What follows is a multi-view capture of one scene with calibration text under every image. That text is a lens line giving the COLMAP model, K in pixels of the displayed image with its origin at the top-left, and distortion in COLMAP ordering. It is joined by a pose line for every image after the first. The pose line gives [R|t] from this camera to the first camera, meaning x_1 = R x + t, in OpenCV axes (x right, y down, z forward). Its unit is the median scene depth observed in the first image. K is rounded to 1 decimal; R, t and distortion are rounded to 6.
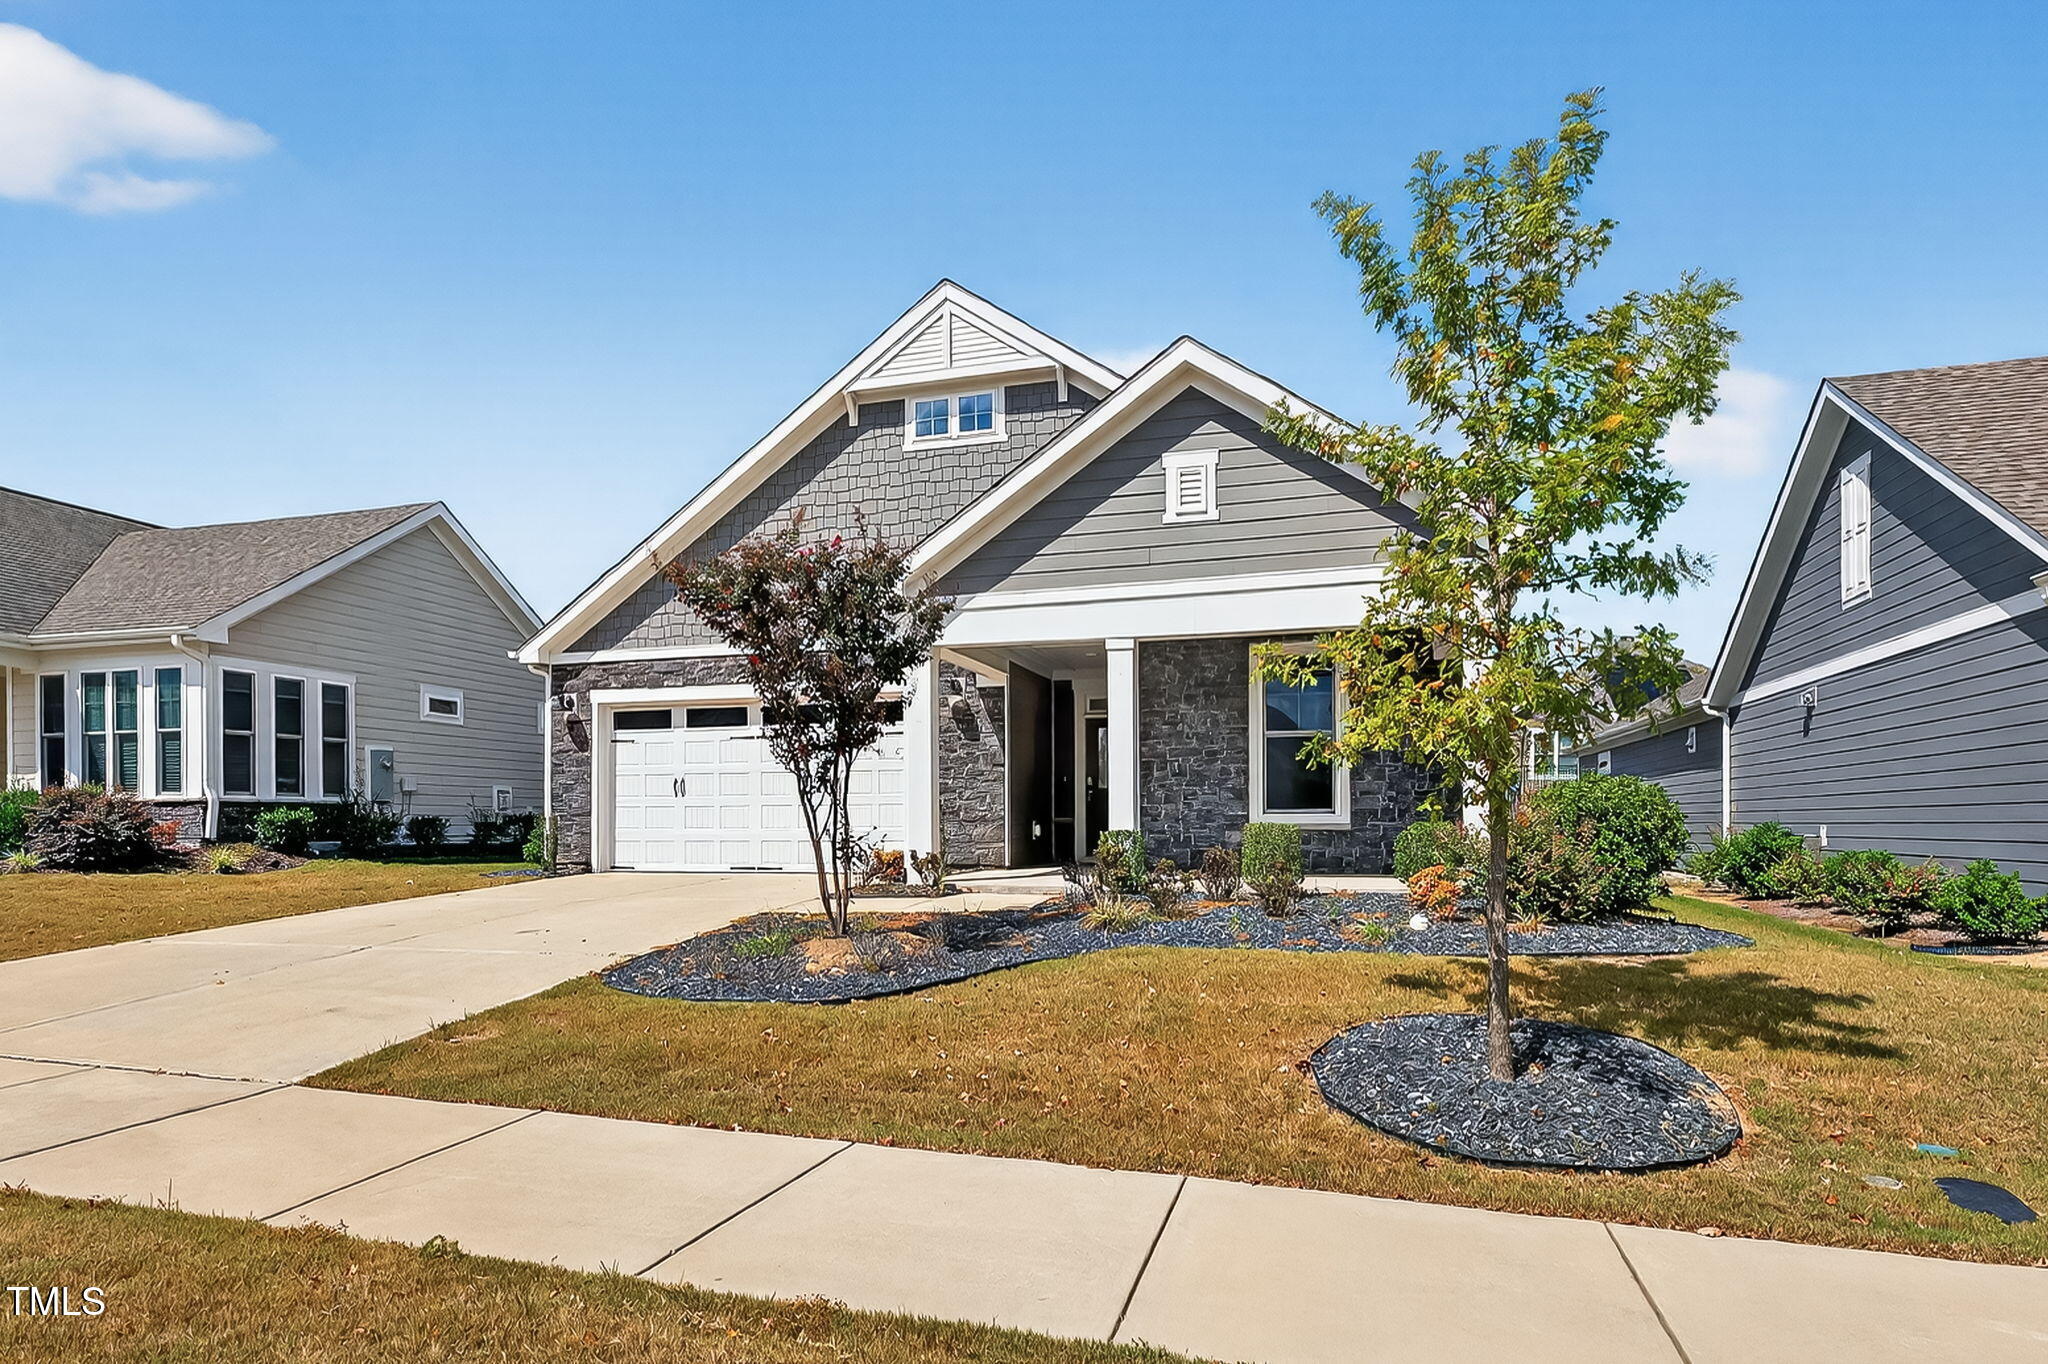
lens RADIAL K [[1133.8, 0, 1029.0], [0, 1133.8, 827.8], [0, 0, 1]] dist [0.001162, 0.001404]
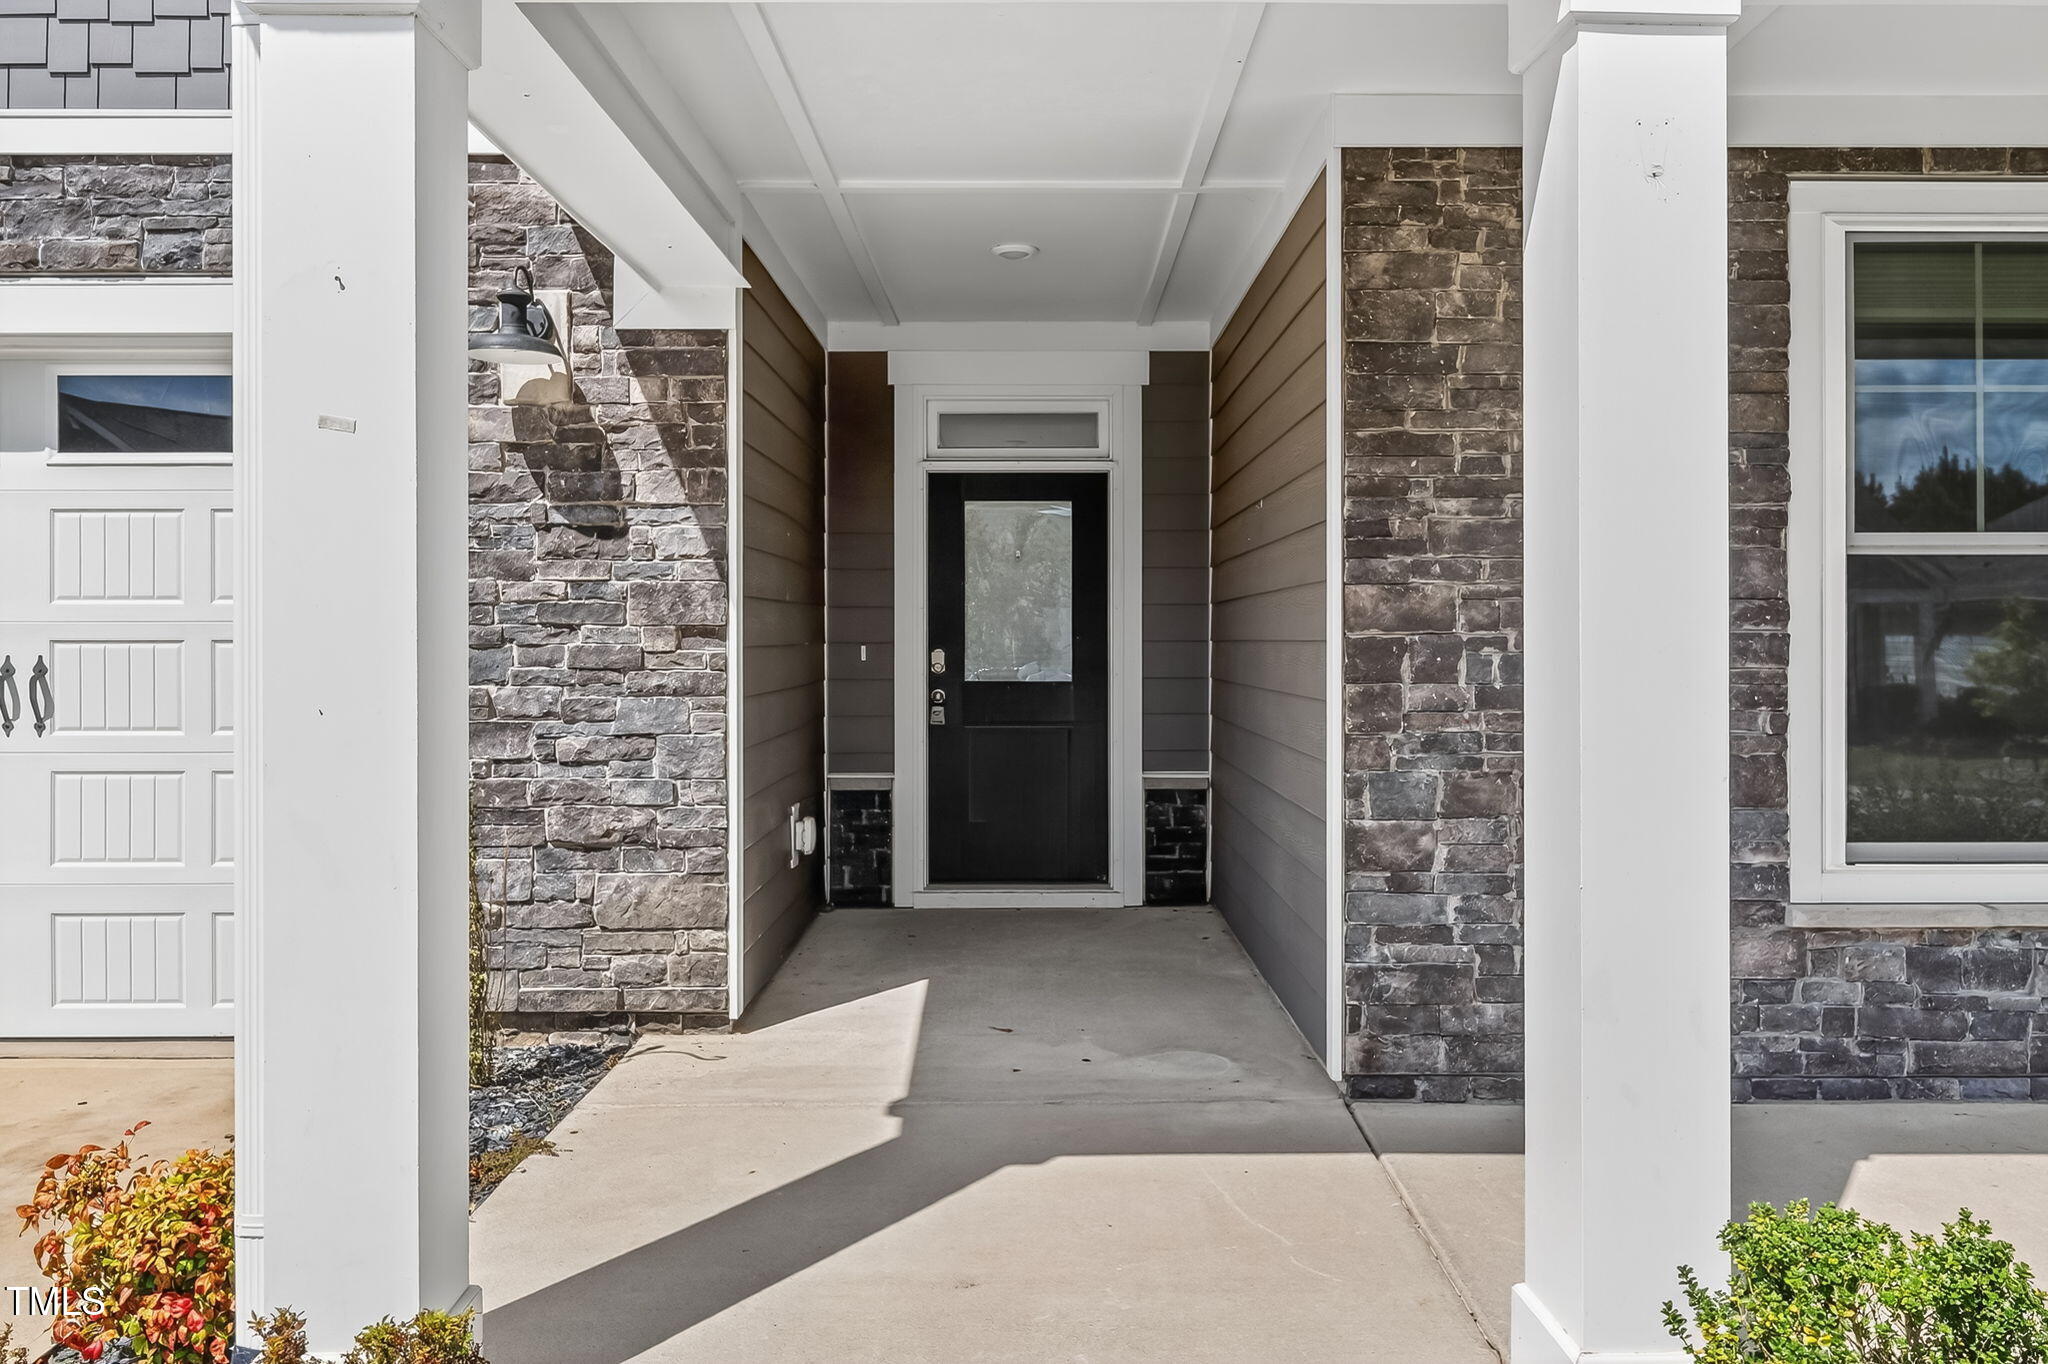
lens RADIAL K [[1606.2, 0, 1028.5], [0, 1606.2, 647.0], [0, 0, 1]] dist [0.000124, 0.000542]
pose [[0.962098, 0.002914, 0.272688, -0.054919], [-0.003572, 0.999992, 0.001915, -0.052554], [-0.272680, -0.002817, 0.962101, 0.621200]]
